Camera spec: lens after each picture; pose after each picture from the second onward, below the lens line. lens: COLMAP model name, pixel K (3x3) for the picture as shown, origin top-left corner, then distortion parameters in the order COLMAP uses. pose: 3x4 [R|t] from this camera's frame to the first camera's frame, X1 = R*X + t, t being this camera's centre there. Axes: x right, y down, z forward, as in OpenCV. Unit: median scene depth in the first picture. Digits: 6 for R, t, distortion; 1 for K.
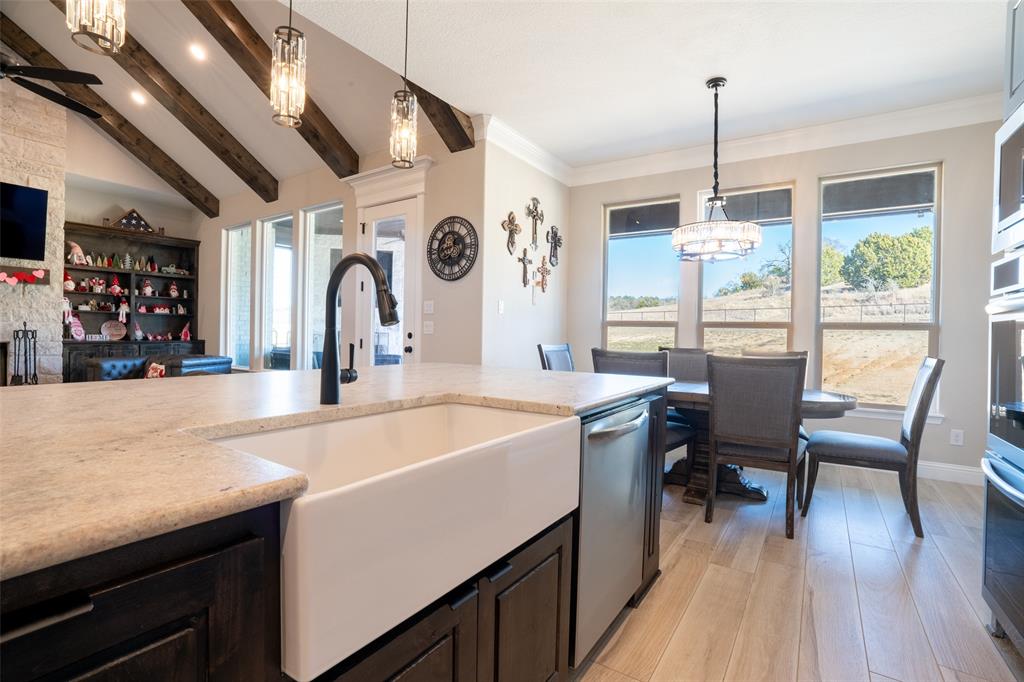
lens RADIAL K [[477.4, 0, 512.2], [0, 477.4, 338.5], [0, 0, 1]] dist [-0.073797, 0.029480]
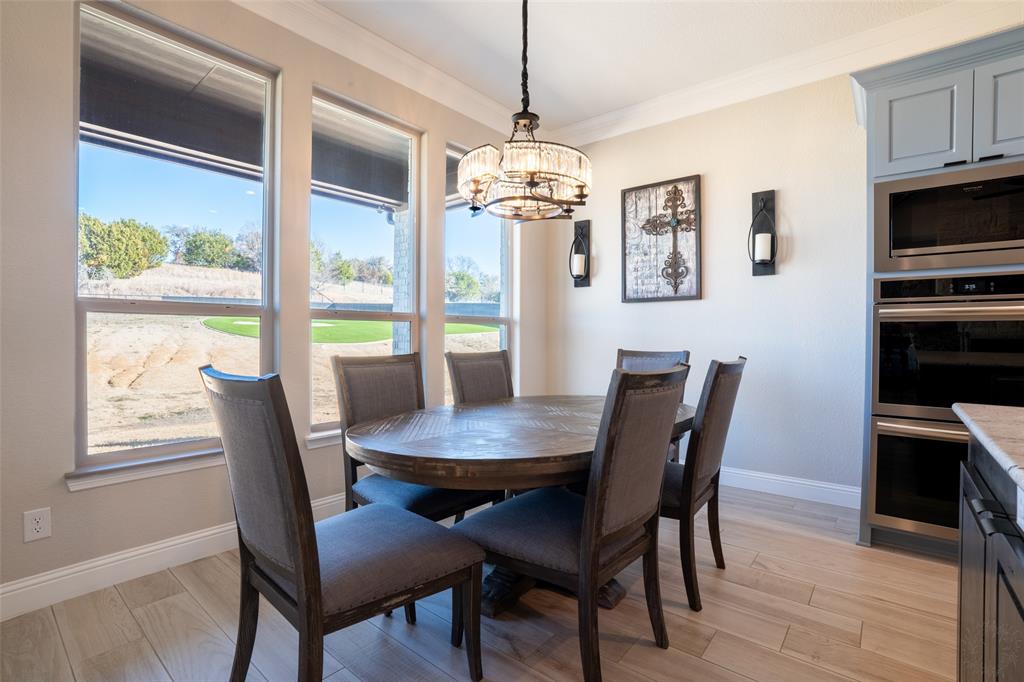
lens RADIAL K [[477.4, 0, 512.2], [0, 477.4, 338.5], [0, 0, 1]] dist [-0.073797, 0.029480]
pose [[0.106832, -0.027612, 0.993894, -0.157752], [0.010506, 0.999590, 0.026641, -0.011835], [-0.994222, 0.007596, 0.107078, 0.711841]]
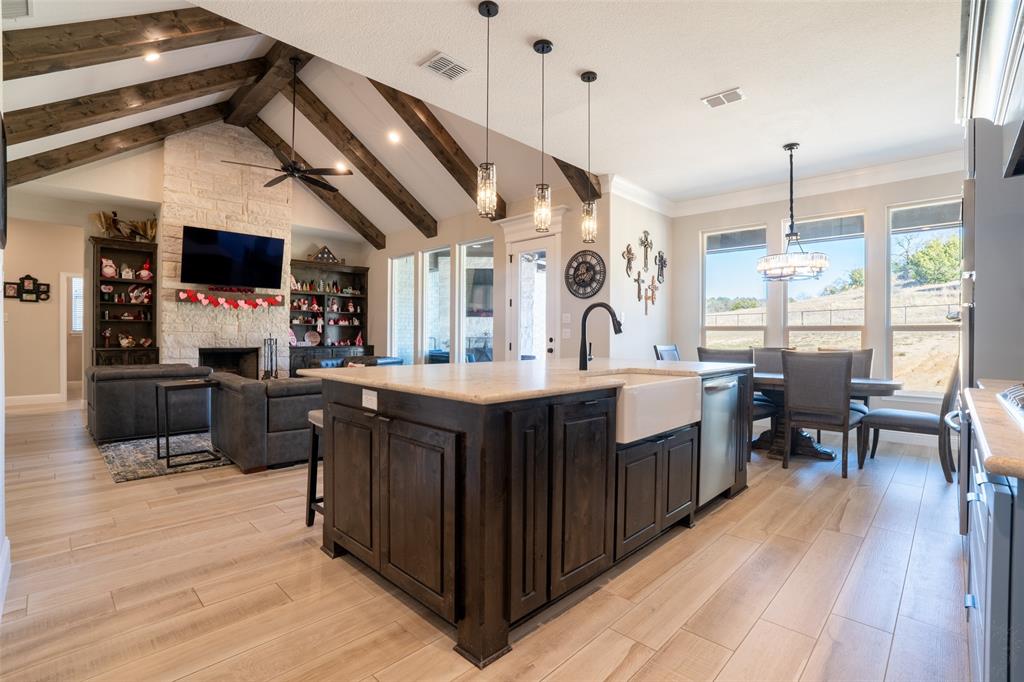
lens RADIAL K [[477.4, 0, 512.2], [0, 477.4, 338.5], [0, 0, 1]] dist [-0.073797, 0.029480]
pose [[0.983348, -0.010515, -0.181426, -0.081551], [0.008685, 0.999903, -0.010880, 0.003468], [0.181523, 0.009123, 0.983344, -0.328390]]
